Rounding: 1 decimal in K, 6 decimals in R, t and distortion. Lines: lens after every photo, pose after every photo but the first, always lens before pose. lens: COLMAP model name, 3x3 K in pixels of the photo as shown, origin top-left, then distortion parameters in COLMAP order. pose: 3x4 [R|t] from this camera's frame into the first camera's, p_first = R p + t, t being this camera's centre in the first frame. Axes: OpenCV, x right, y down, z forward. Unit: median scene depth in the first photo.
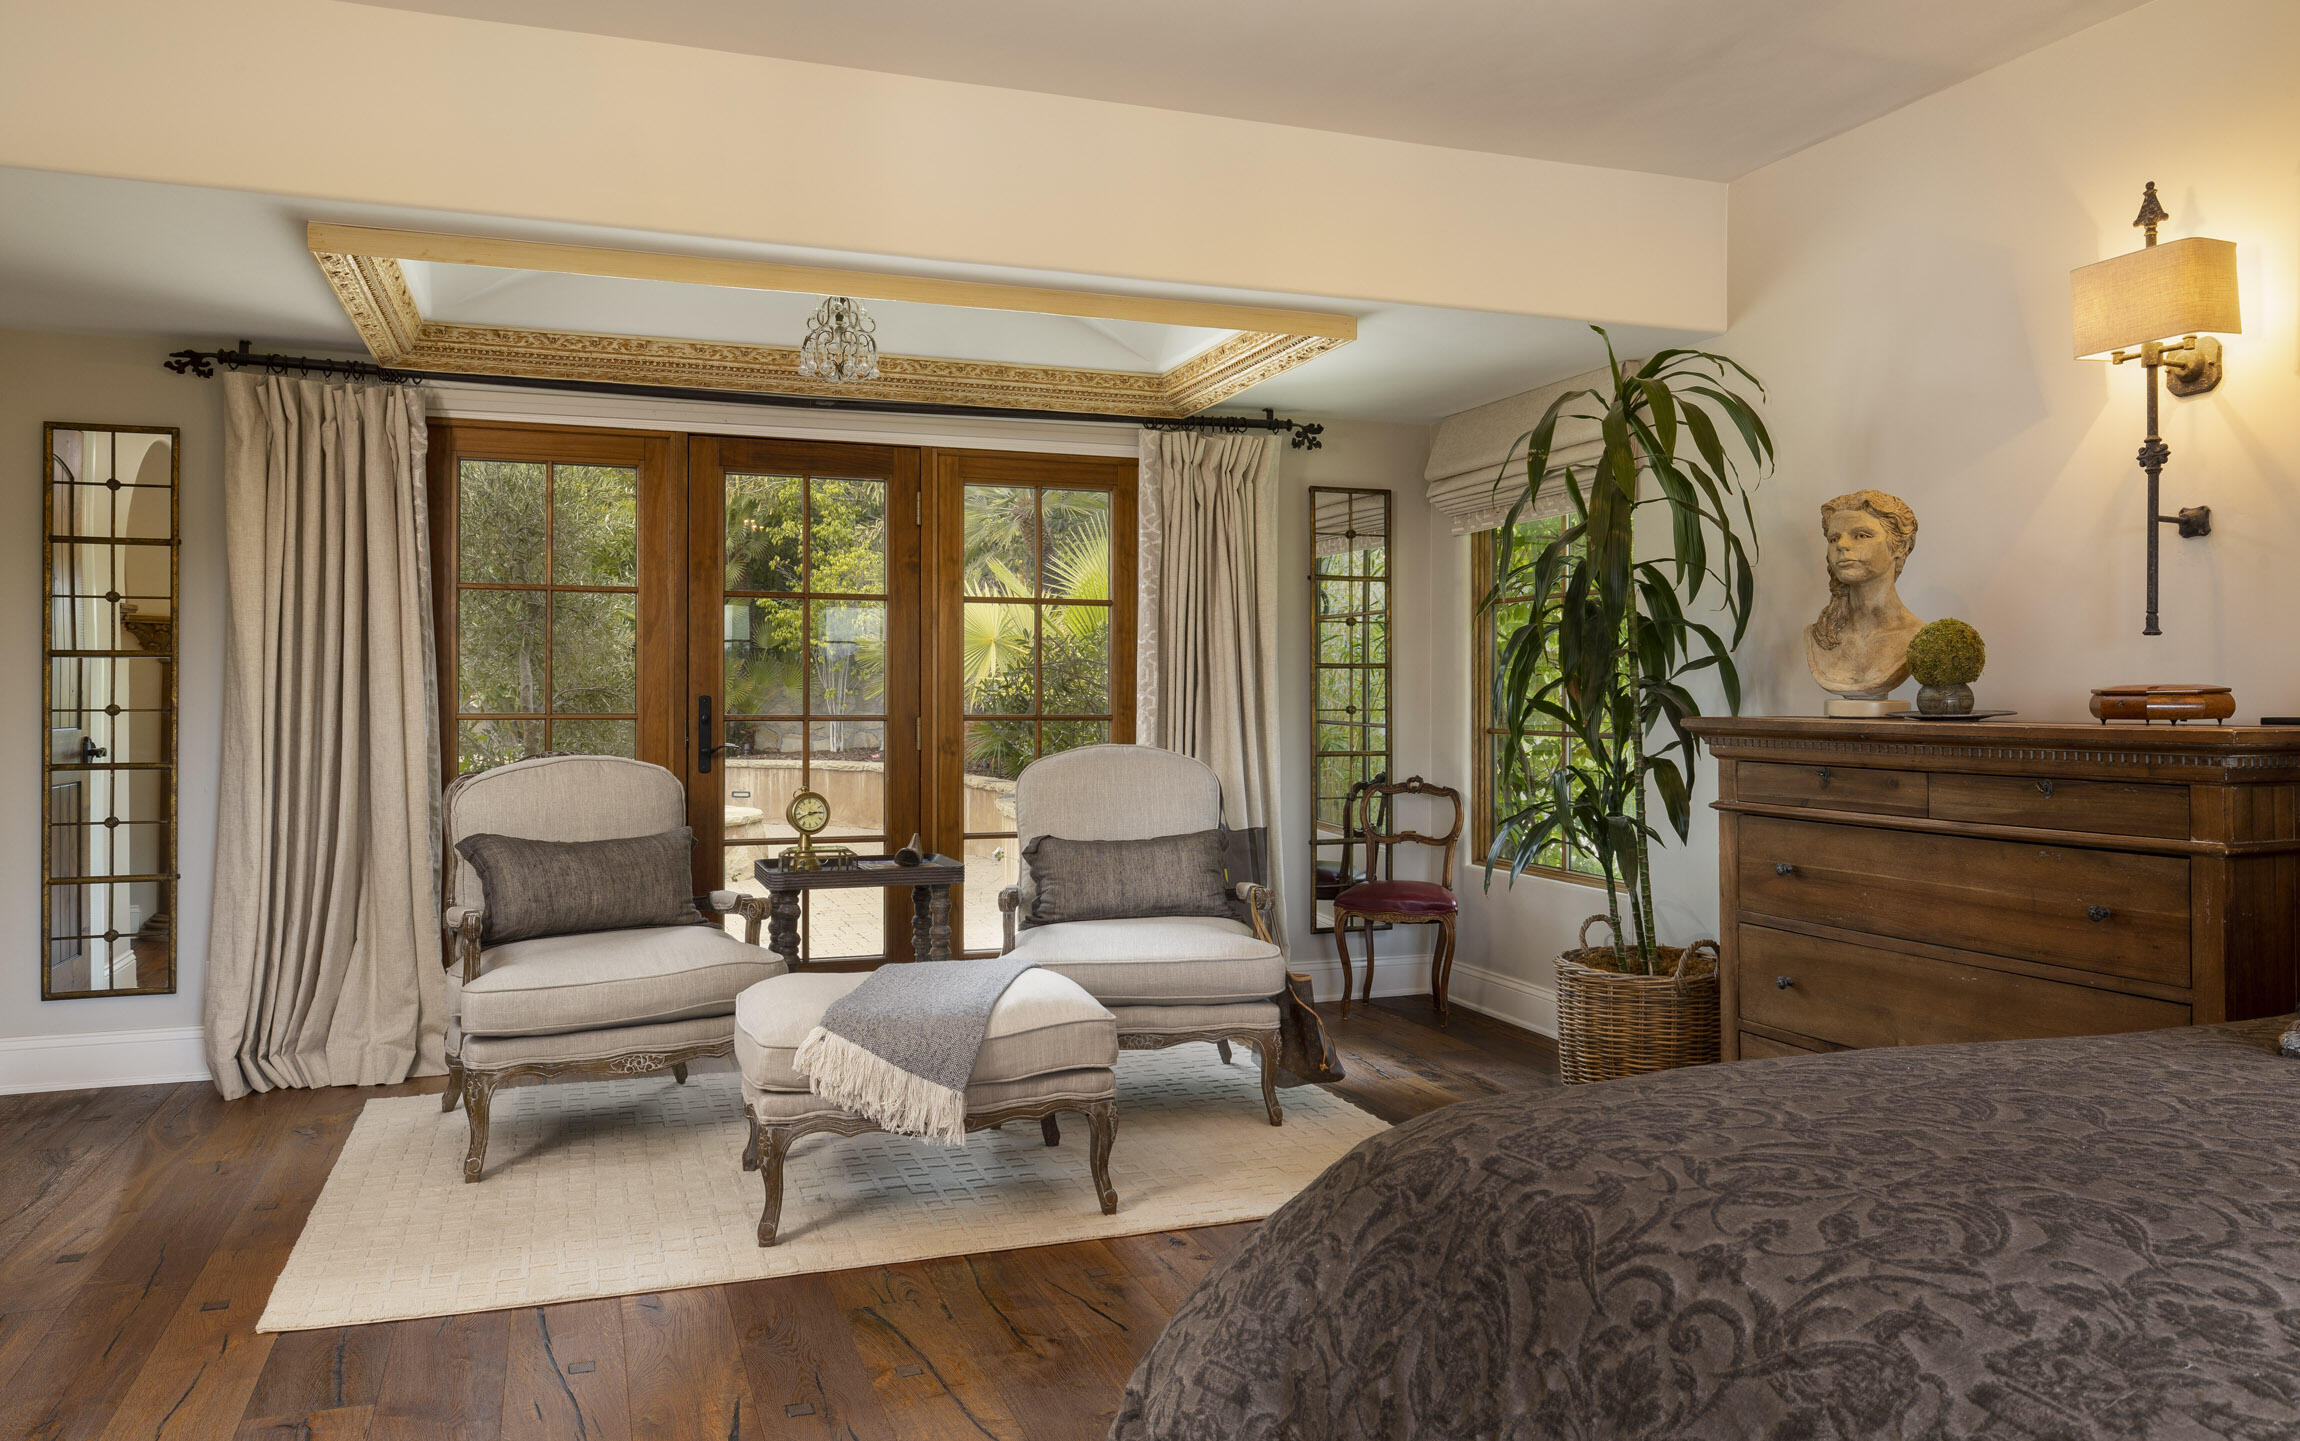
lens RADIAL K [[1589.4, 0, 1153.2], [0, 1589.4, 710.4], [0, 0, 1]] dist [-0.004381, -0.000723]
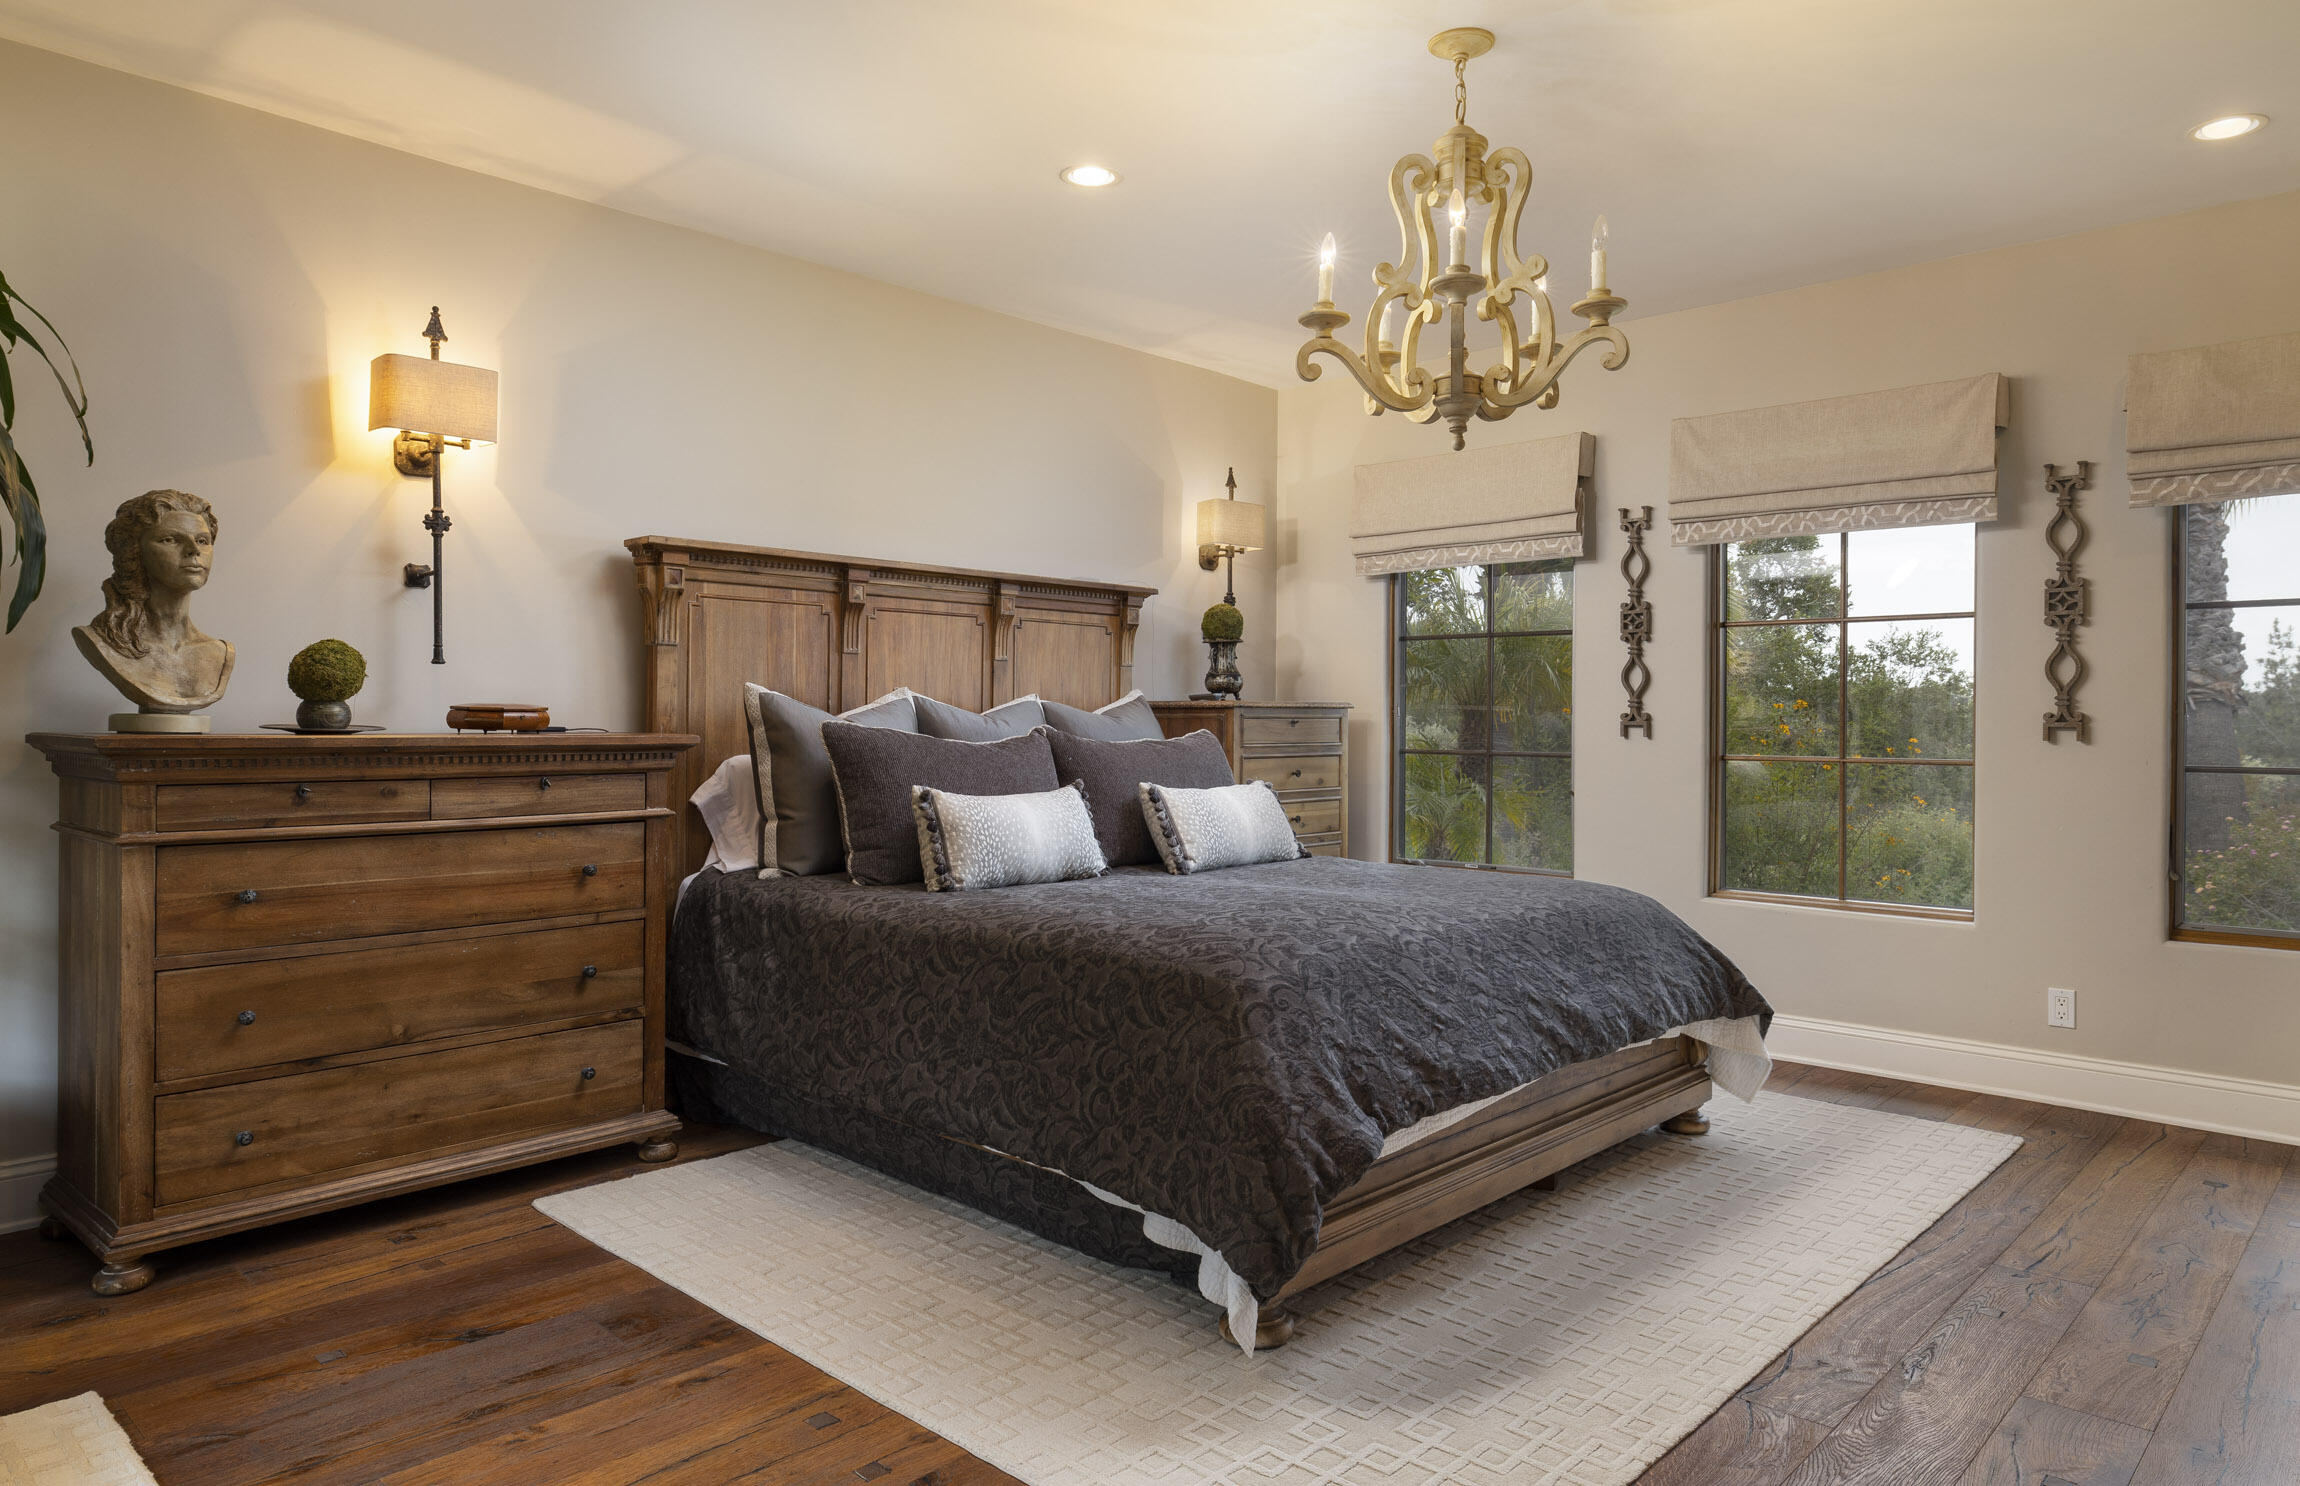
lens RADIAL K [[1455.5, 0, 1153.9], [0, 1455.5, 732.3], [0, 0, 1]] dist [-0.001298, -0.000425]
pose [[-0.447569, -0.018999, 0.894047, -0.674388], [-0.002278, 0.999795, 0.020106, -0.016955], [-0.894246, 0.006962, -0.447521, 1.003461]]
